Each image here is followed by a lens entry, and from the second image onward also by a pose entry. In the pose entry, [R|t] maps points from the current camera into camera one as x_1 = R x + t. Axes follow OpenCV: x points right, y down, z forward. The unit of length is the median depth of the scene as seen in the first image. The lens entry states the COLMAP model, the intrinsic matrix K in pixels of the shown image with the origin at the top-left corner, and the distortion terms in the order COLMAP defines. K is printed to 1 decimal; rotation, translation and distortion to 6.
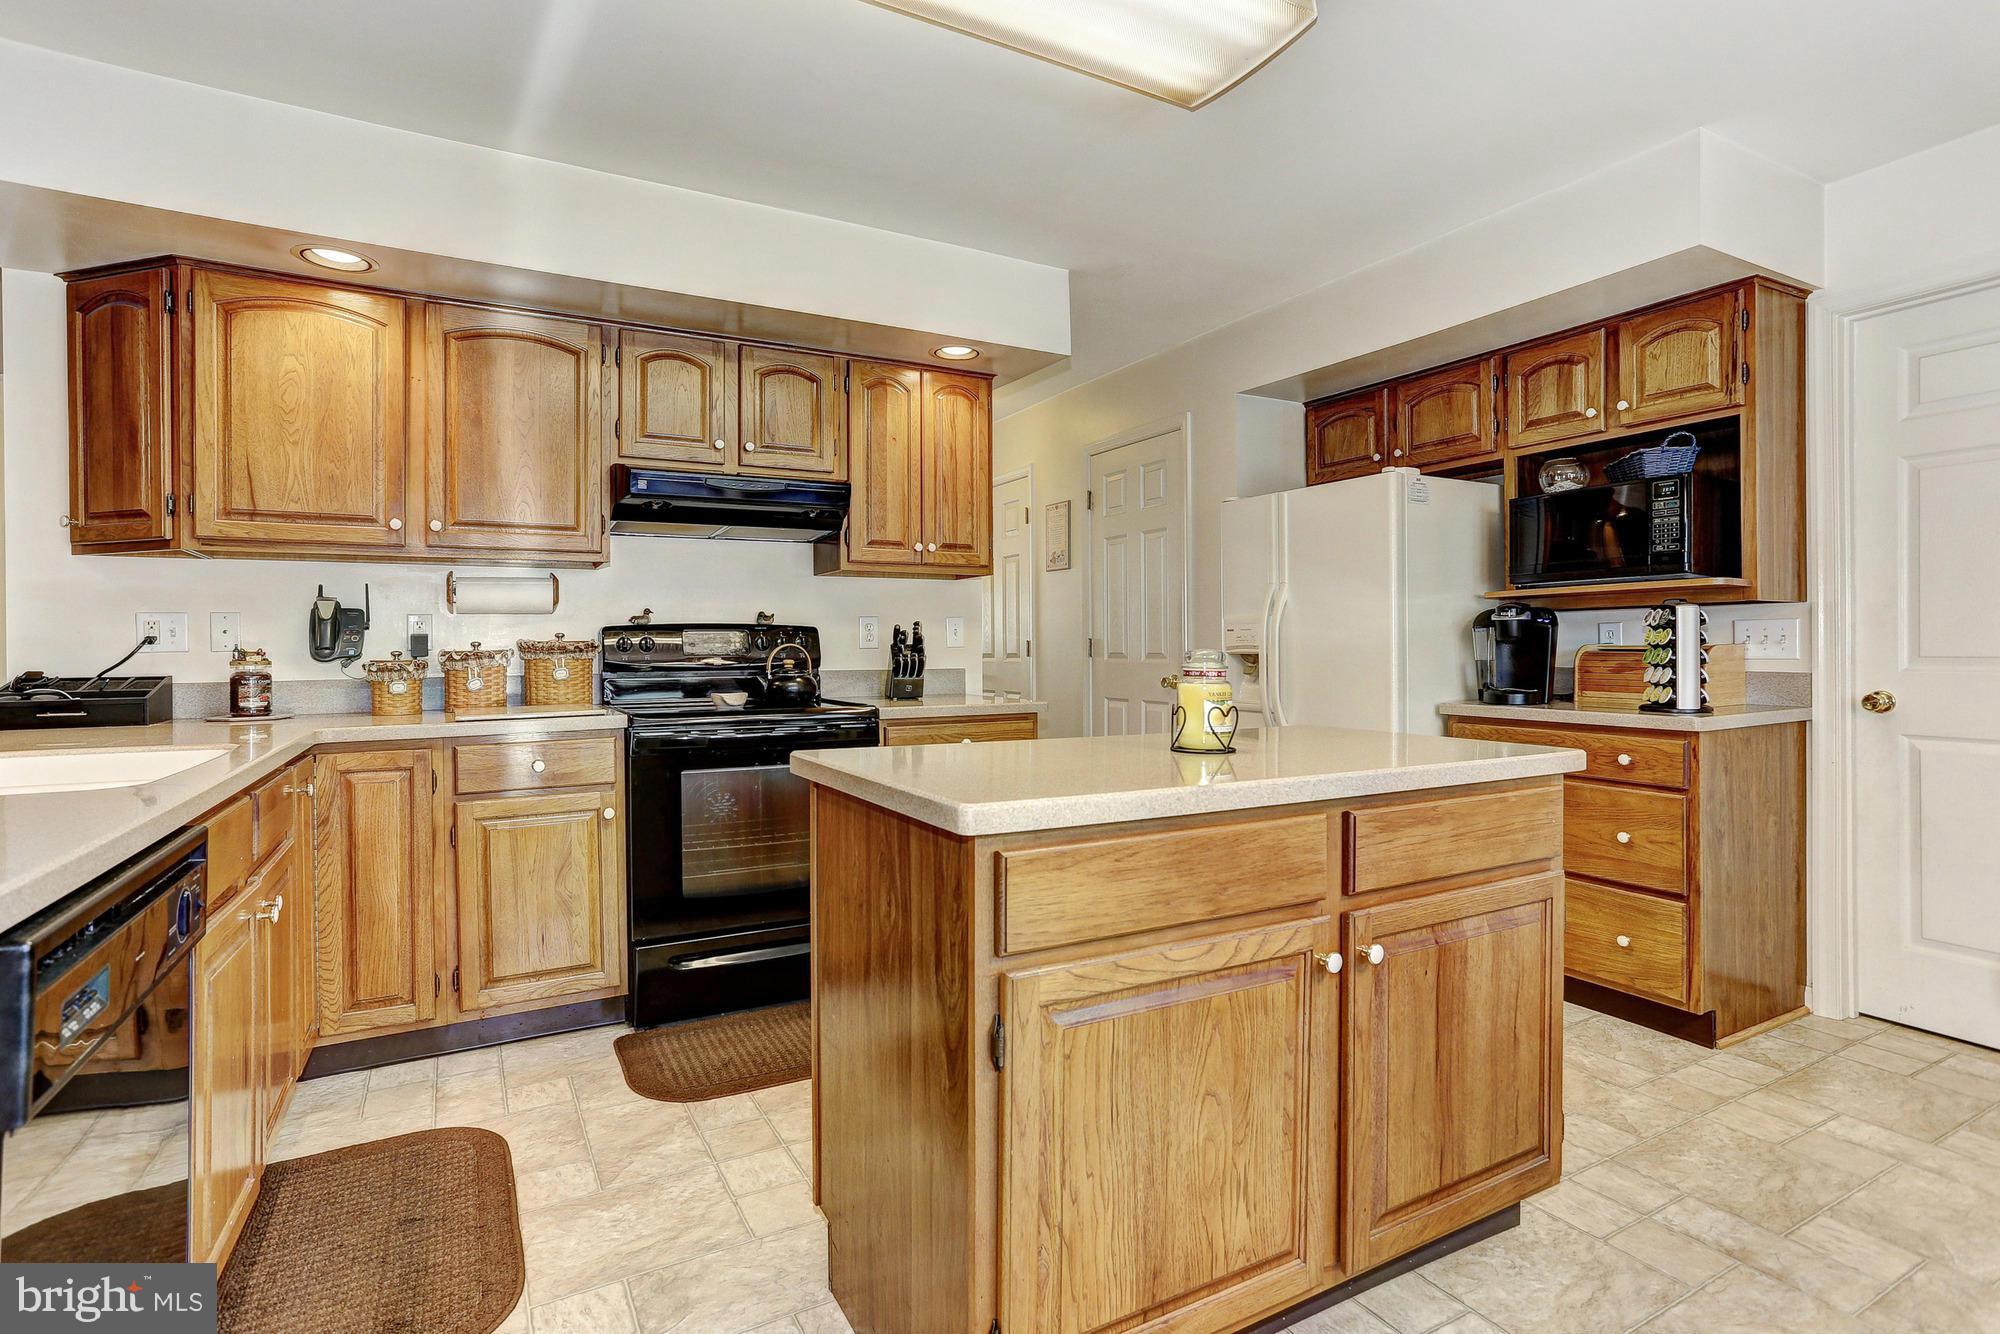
lens RADIAL K [[960.8, 0, 995.1], [0, 960.8, 648.4], [0, 0, 1]] dist [-0.014441, 0.006110]
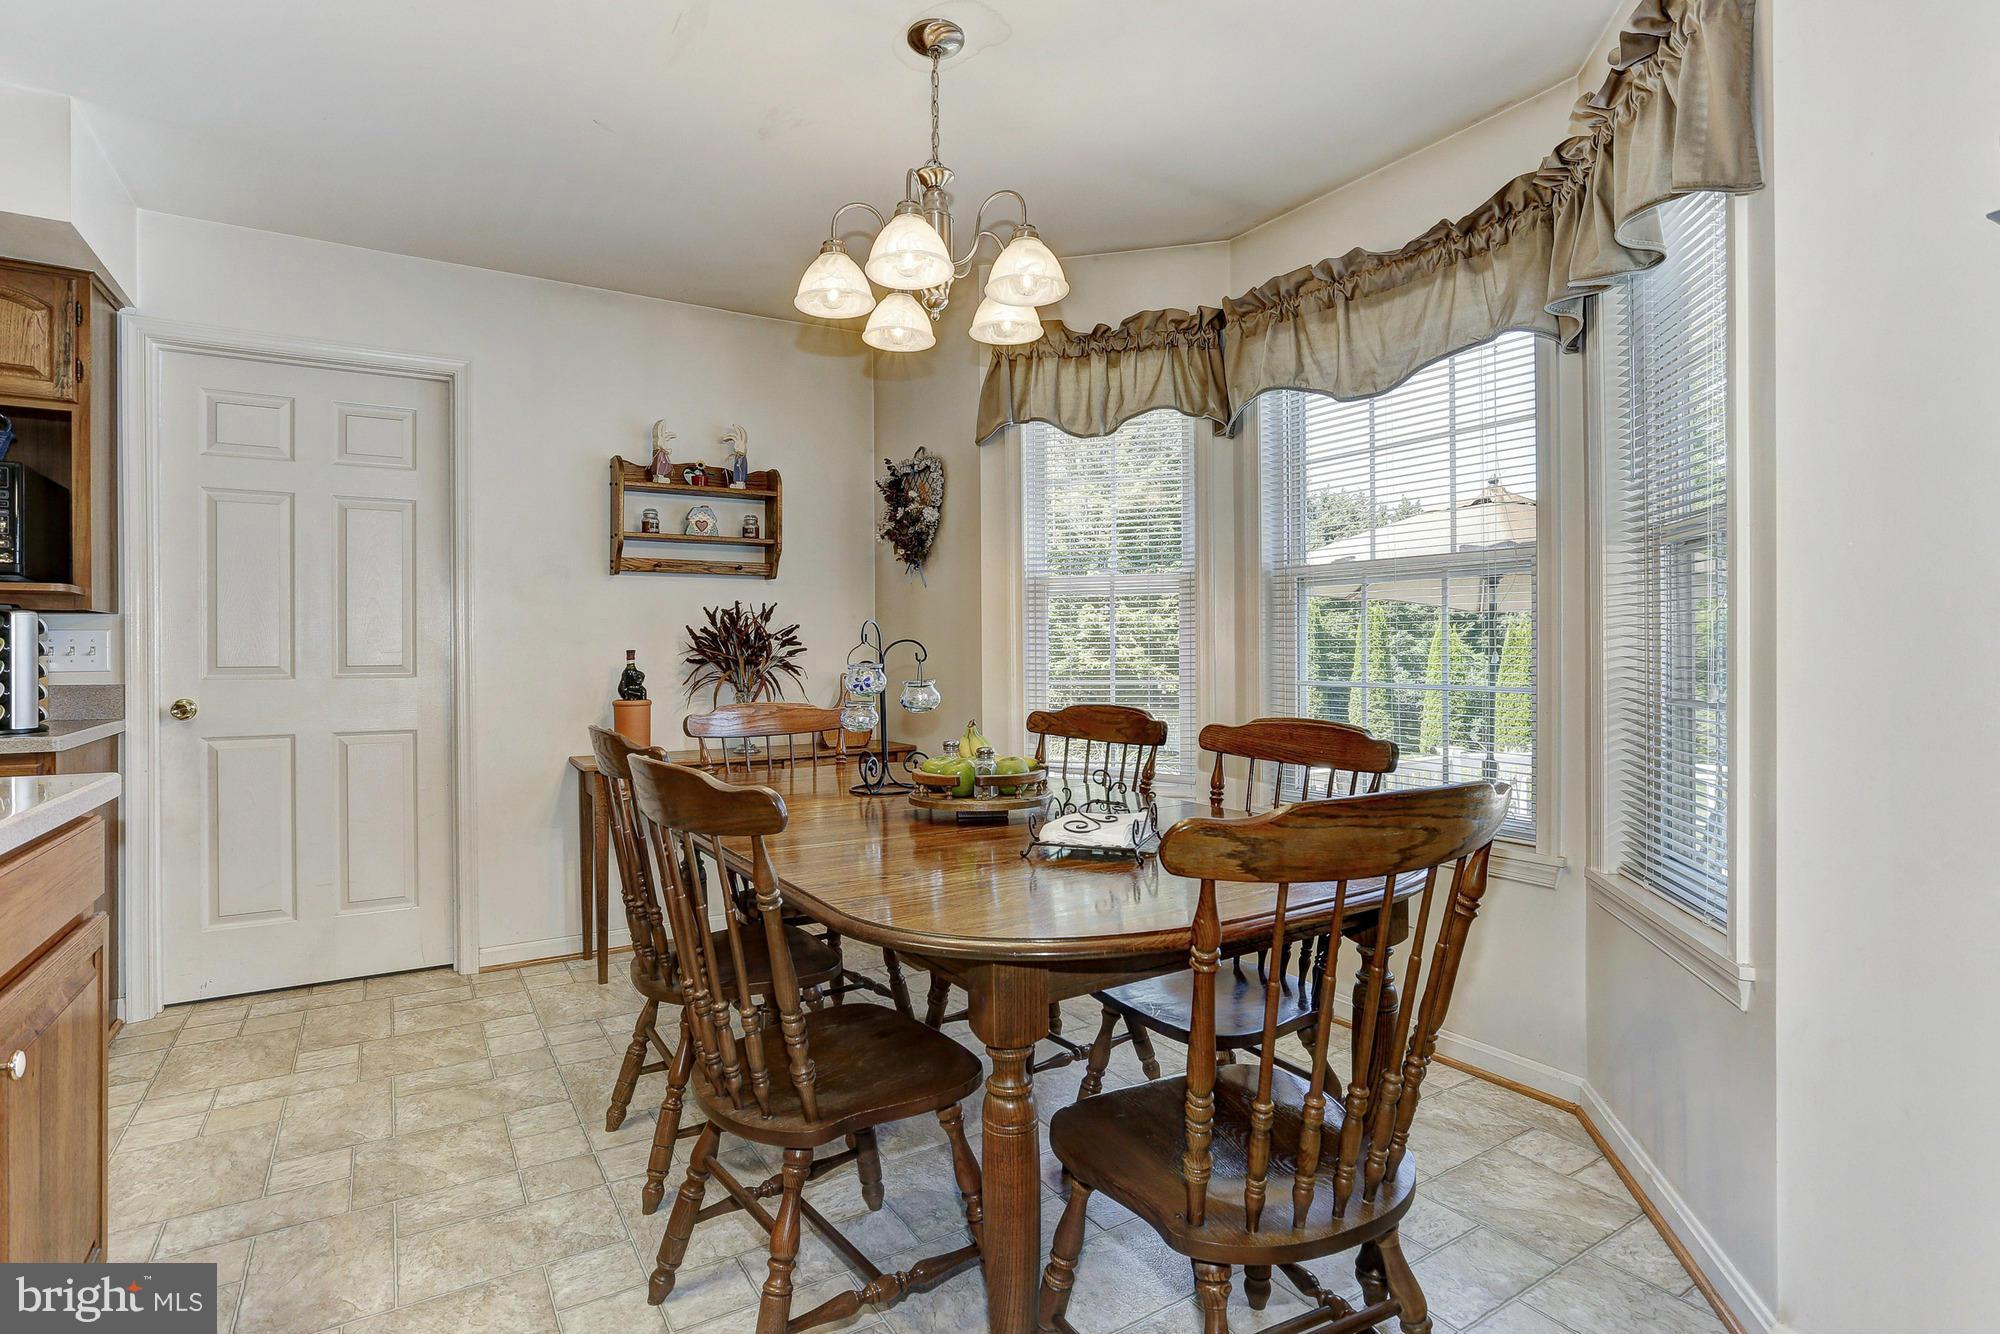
lens RADIAL K [[960.8, 0, 996.2], [0, 960.8, 650.7], [0, 0, 1]] dist [-0.014441, 0.006110]
pose [[-0.058332, 0.005929, 0.998280, -0.205951], [0.007602, 0.999956, -0.005495, 0.002727], [-0.998268, 0.007268, -0.058374, 0.145301]]
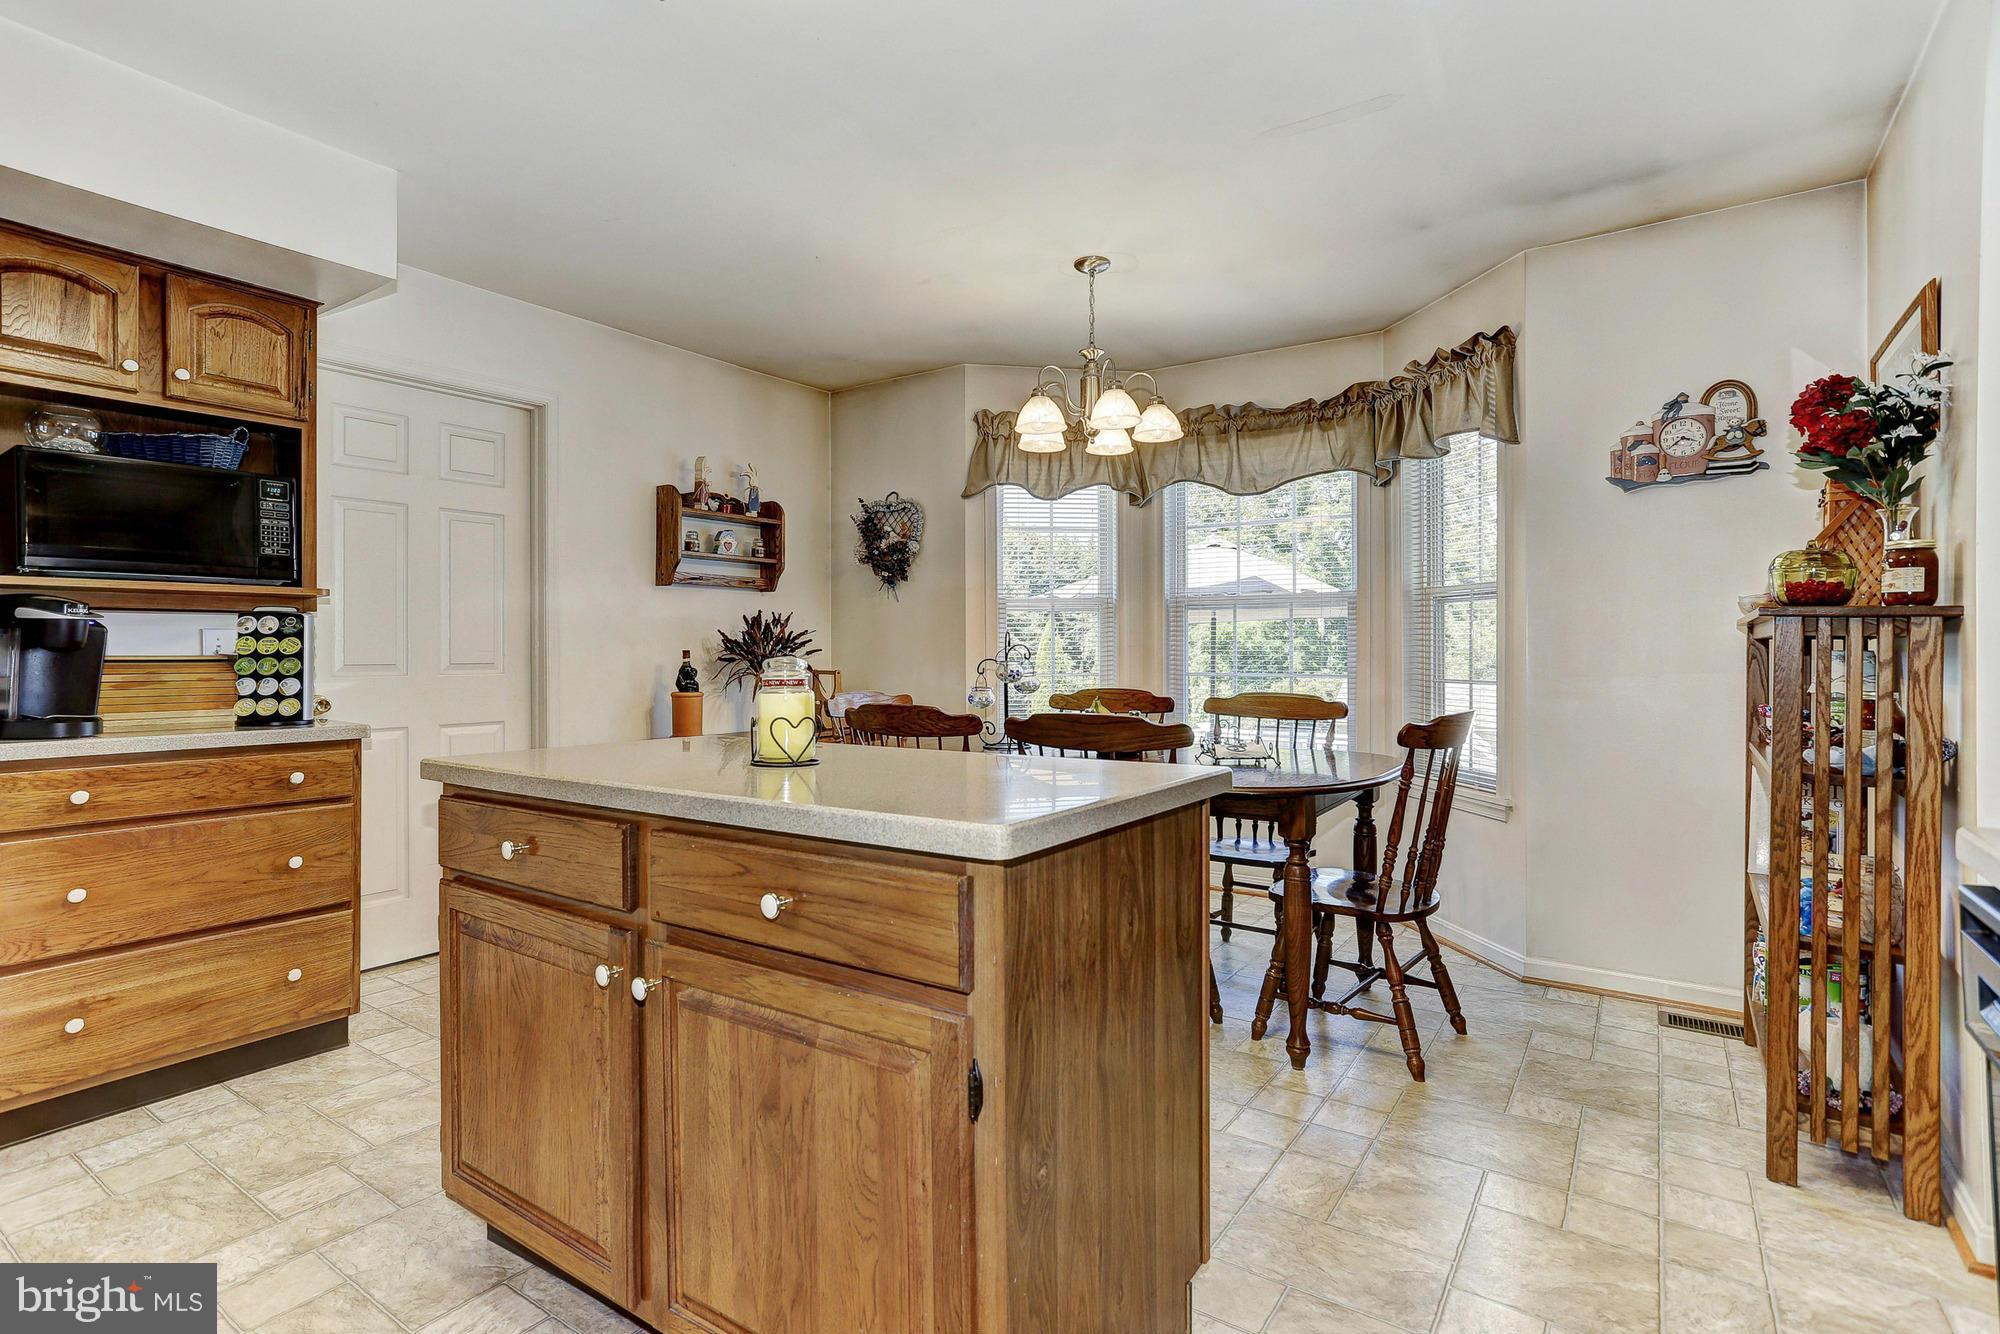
lens RADIAL K [[960.8, 0, 967.4], [0, 960.8, 658.3], [0, 0, 1]] dist [-0.014441, 0.006110]
pose [[-0.443104, -0.000258, 0.896470, -0.448852], [0.006195, 0.999975, 0.003350, 0.001285], [-0.896449, 0.007038, -0.443091, 0.805780]]
